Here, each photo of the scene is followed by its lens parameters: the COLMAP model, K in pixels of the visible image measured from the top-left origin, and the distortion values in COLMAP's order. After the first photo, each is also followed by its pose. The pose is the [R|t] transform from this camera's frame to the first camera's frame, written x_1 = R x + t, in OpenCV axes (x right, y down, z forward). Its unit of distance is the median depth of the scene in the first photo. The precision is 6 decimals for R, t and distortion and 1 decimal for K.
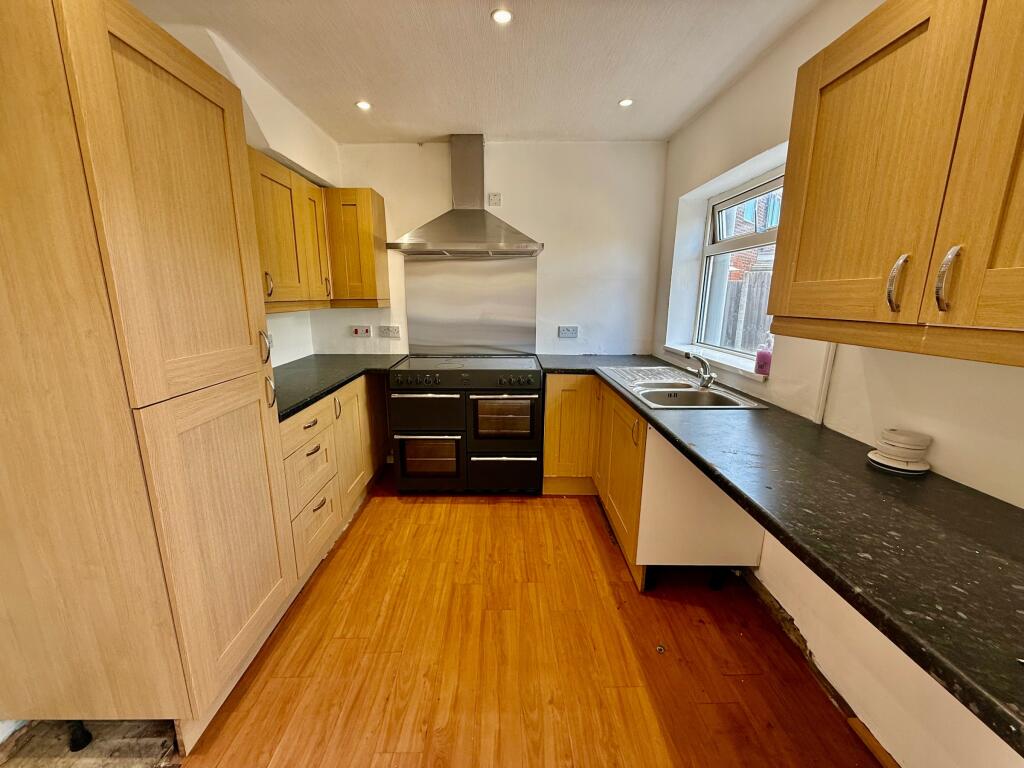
lens RADIAL K [[407.5, 0, 509.5], [0, 407.5, 384.8], [0, 0, 1]] dist [-0.003521, -0.000256]
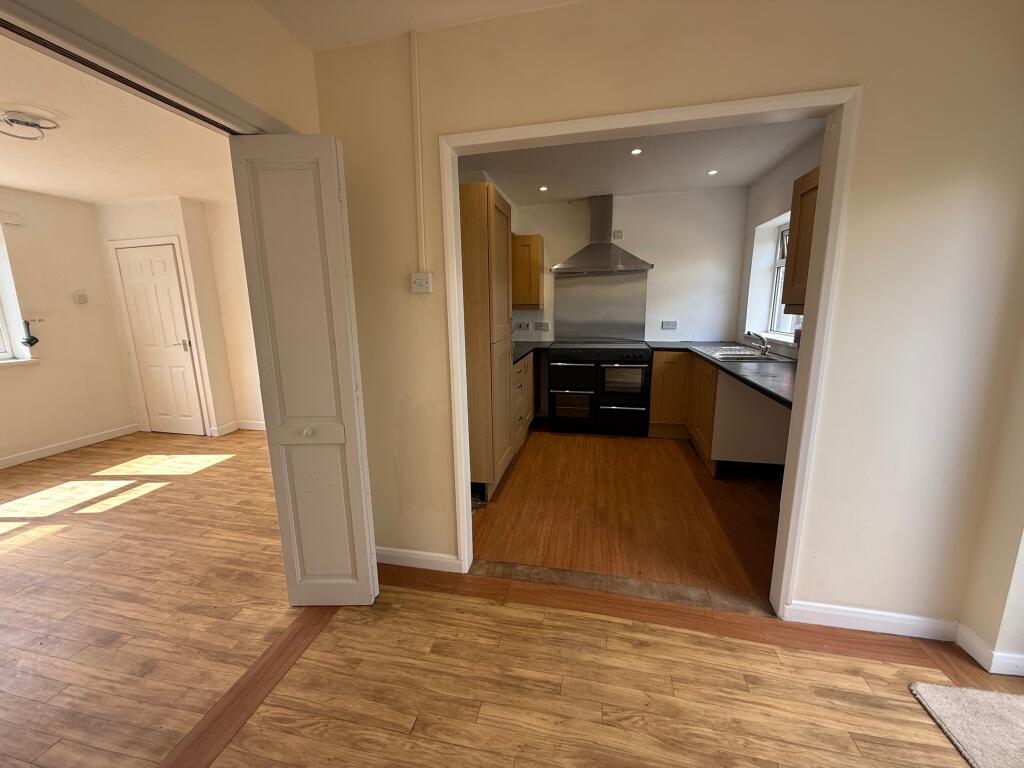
lens RADIAL K [[407.5, 0, 509.5], [0, 407.5, 384.8], [0, 0, 1]] dist [-0.003521, -0.000256]
pose [[0.973557, 0.022596, -0.227325, -0.078927], [-0.027387, 0.999464, -0.017944, 0.134121], [0.226798, 0.023695, 0.973654, -0.553659]]
